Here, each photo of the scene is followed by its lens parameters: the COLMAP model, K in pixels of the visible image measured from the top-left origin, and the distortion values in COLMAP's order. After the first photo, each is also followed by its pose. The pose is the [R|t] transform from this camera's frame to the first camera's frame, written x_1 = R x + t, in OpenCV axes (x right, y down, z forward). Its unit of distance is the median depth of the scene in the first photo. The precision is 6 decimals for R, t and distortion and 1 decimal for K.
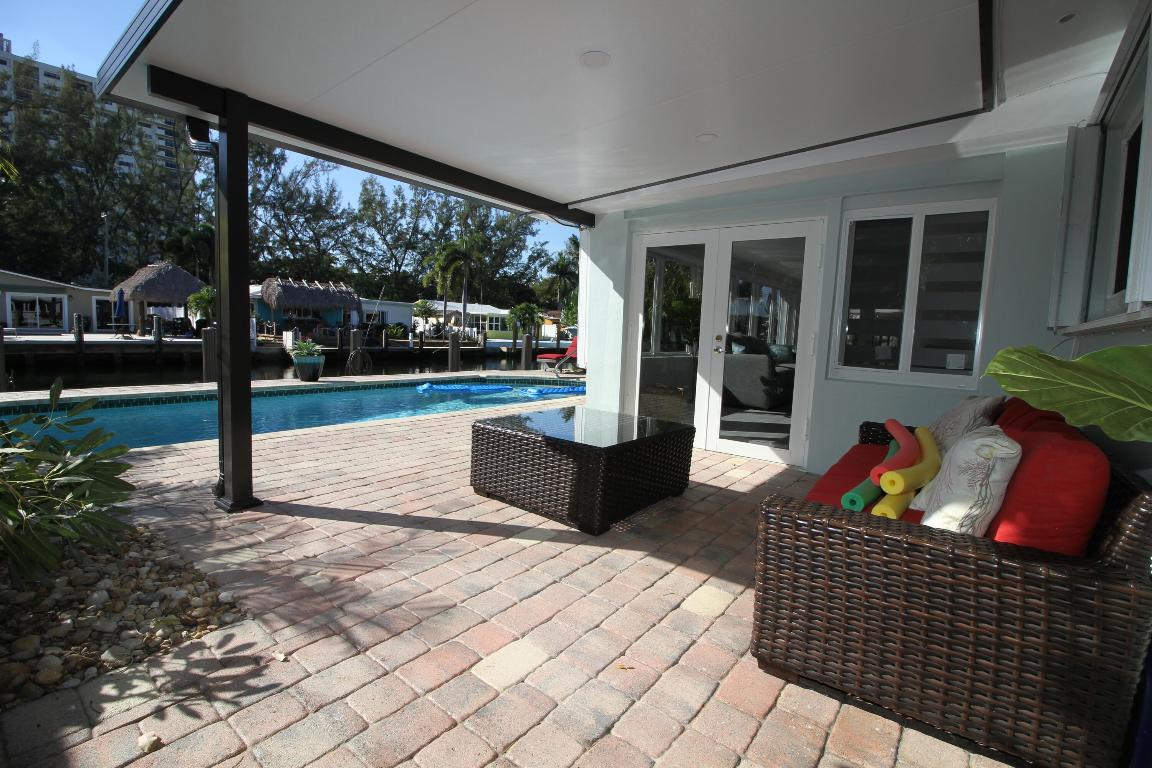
lens RADIAL K [[539.8, 0, 573.6], [0, 539.8, 375.0], [0, 0, 1]] dist [-0.000343, -0.014975]
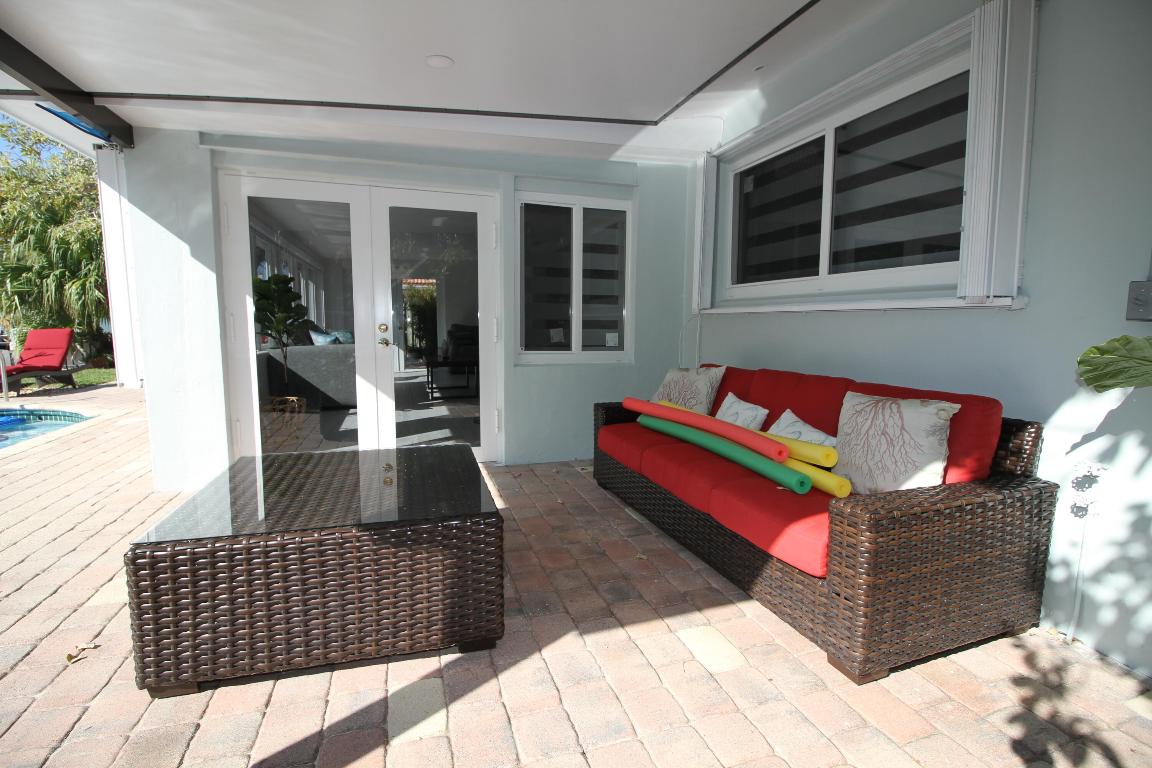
lens RADIAL K [[532.3, 0, 580.2], [0, 532.3, 382.0], [0, 0, 1]] dist [0.001816, -0.014403]
pose [[0.550887, -0.132196, 0.824043, -0.284564], [0.084436, 0.991137, 0.102555, -0.056676], [-0.830297, 0.013082, 0.557167, 0.404375]]
